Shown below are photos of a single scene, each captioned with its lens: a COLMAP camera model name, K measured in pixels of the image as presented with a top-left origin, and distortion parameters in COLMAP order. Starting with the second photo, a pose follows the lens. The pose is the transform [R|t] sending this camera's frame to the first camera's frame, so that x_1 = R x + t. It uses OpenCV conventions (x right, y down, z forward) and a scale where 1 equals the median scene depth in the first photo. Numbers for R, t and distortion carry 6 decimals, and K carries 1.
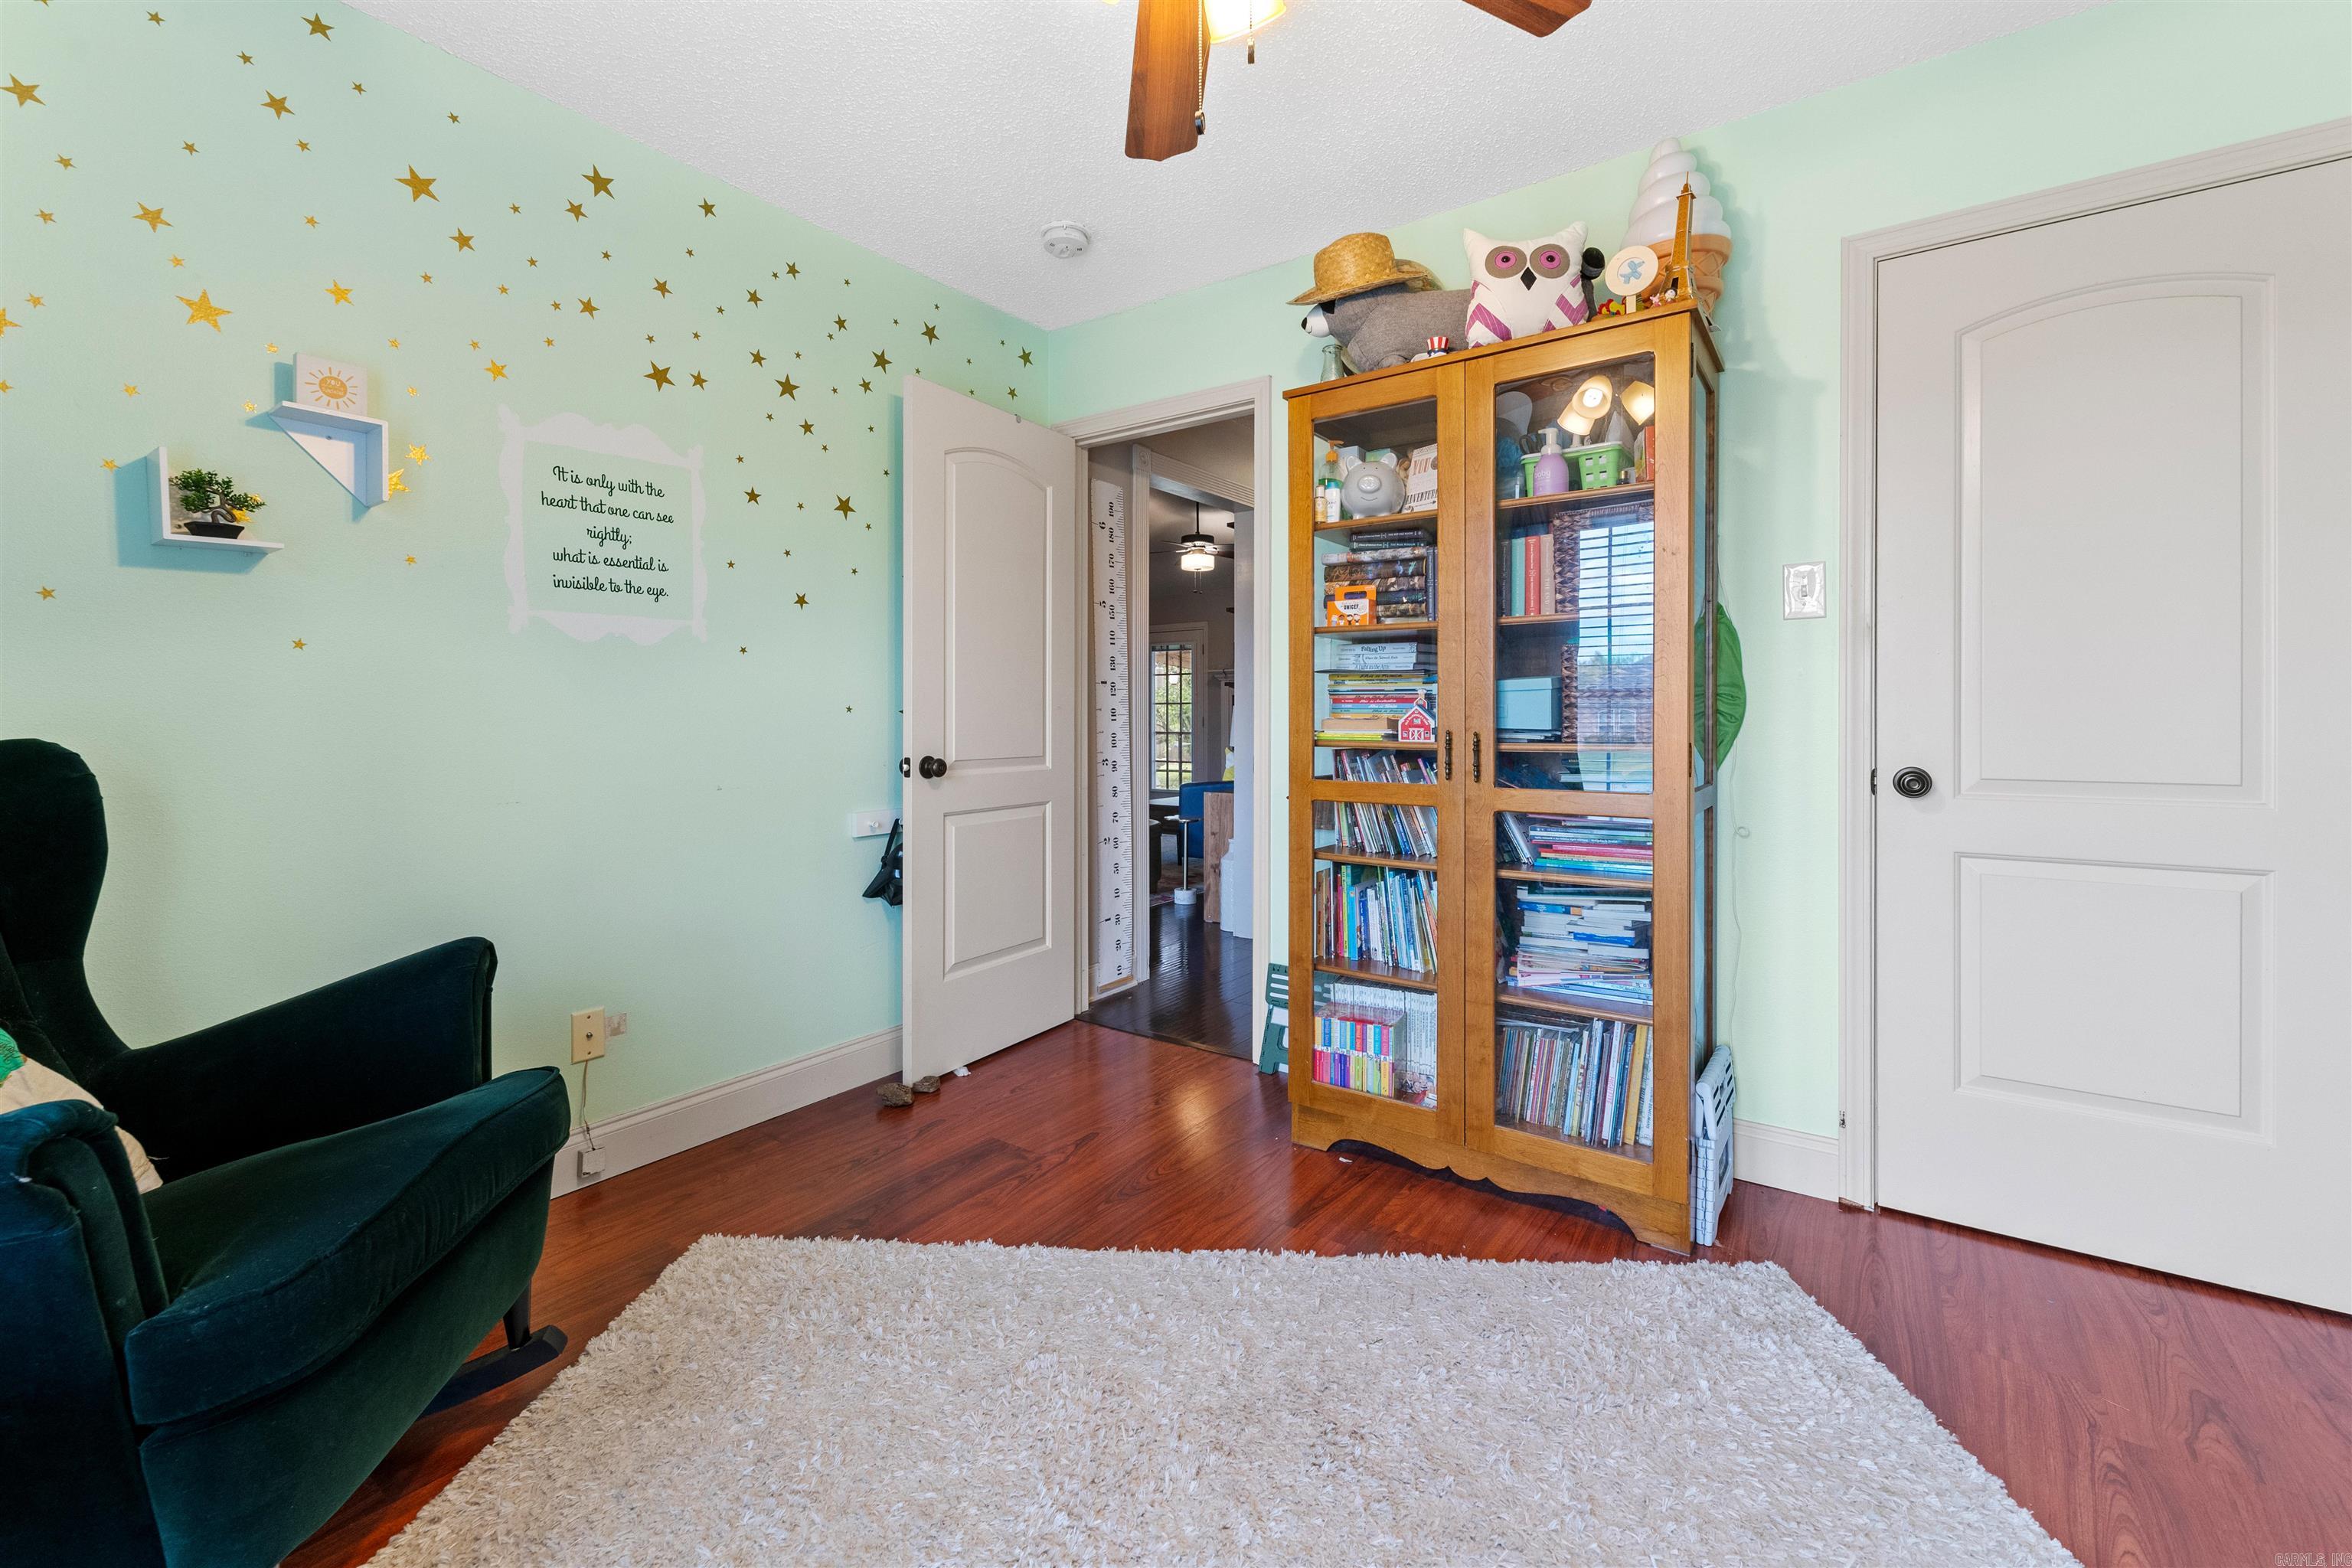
lens RADIAL K [[974.2, 0, 1173.3], [0, 974.2, 723.9], [0, 0, 1]] dist [0.002126, -0.000738]
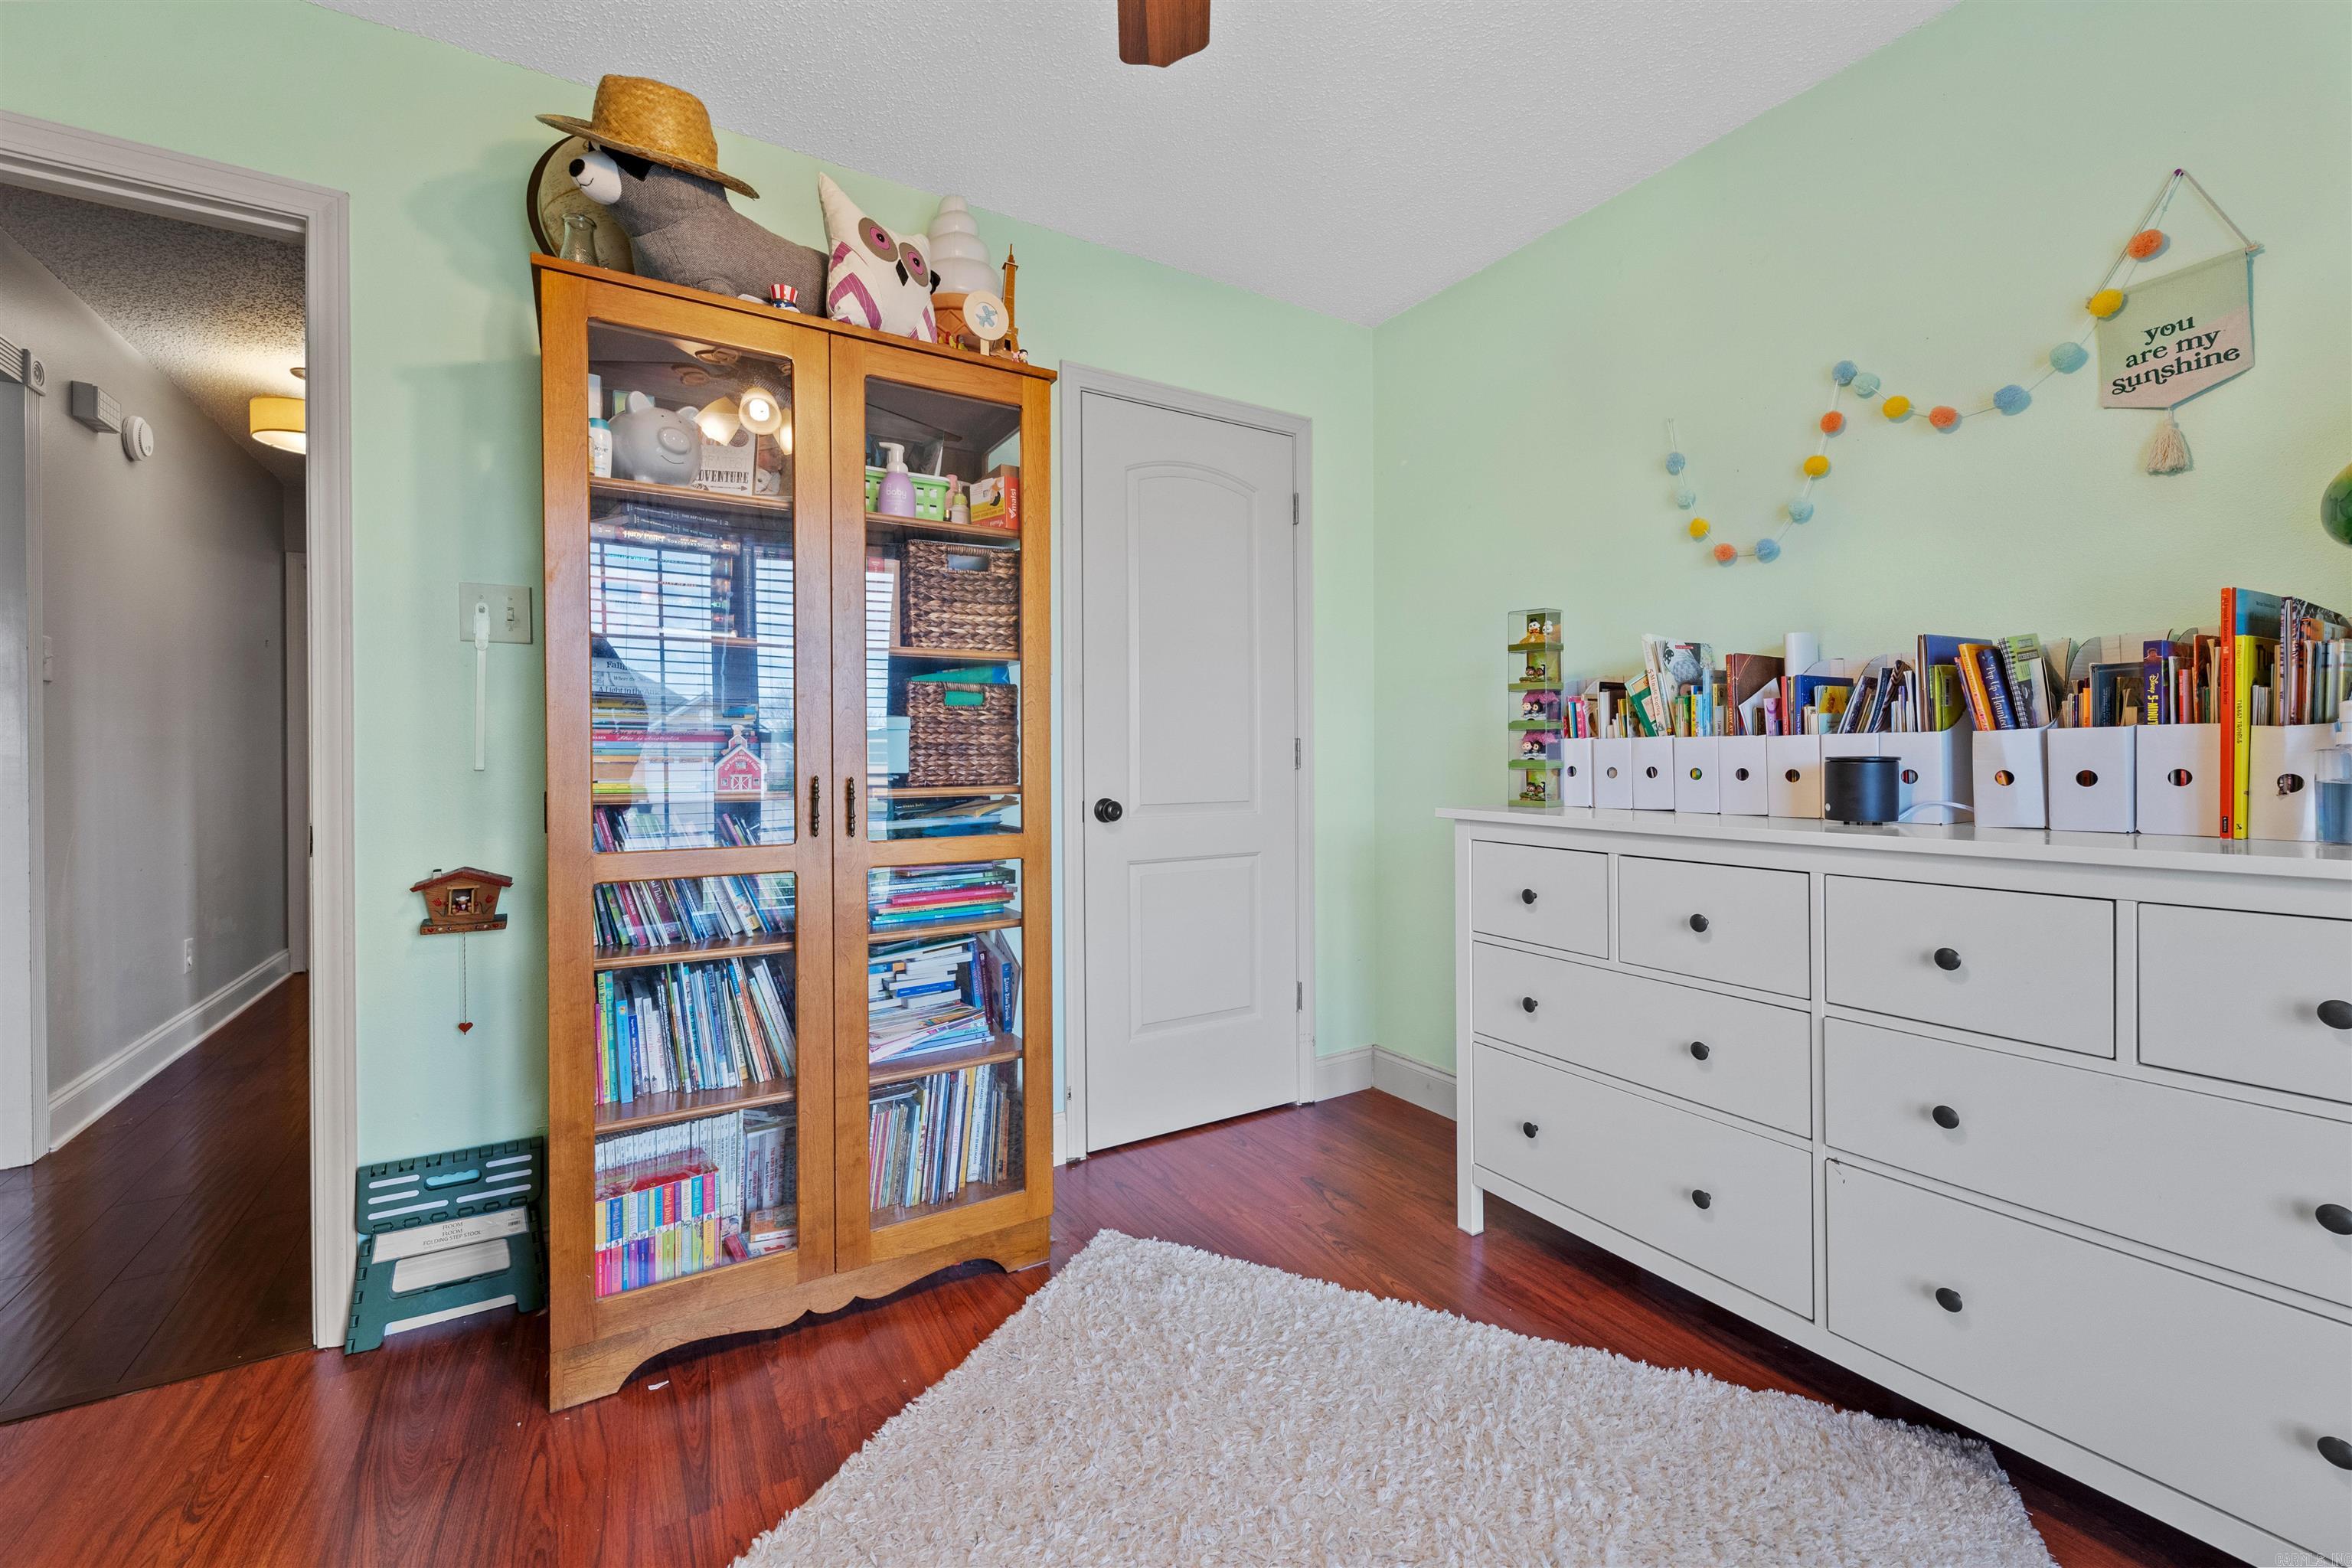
lens RADIAL K [[945.0, 0, 1184.5], [0, 945.0, 765.6], [0, 0, 1]] dist [0.000359, -0.000162]
pose [[0.388835, -0.006523, 0.921284, -0.325319], [0.007557, 0.999964, 0.003890, -0.003022], [-0.921276, 0.005449, 0.388871, 0.402272]]
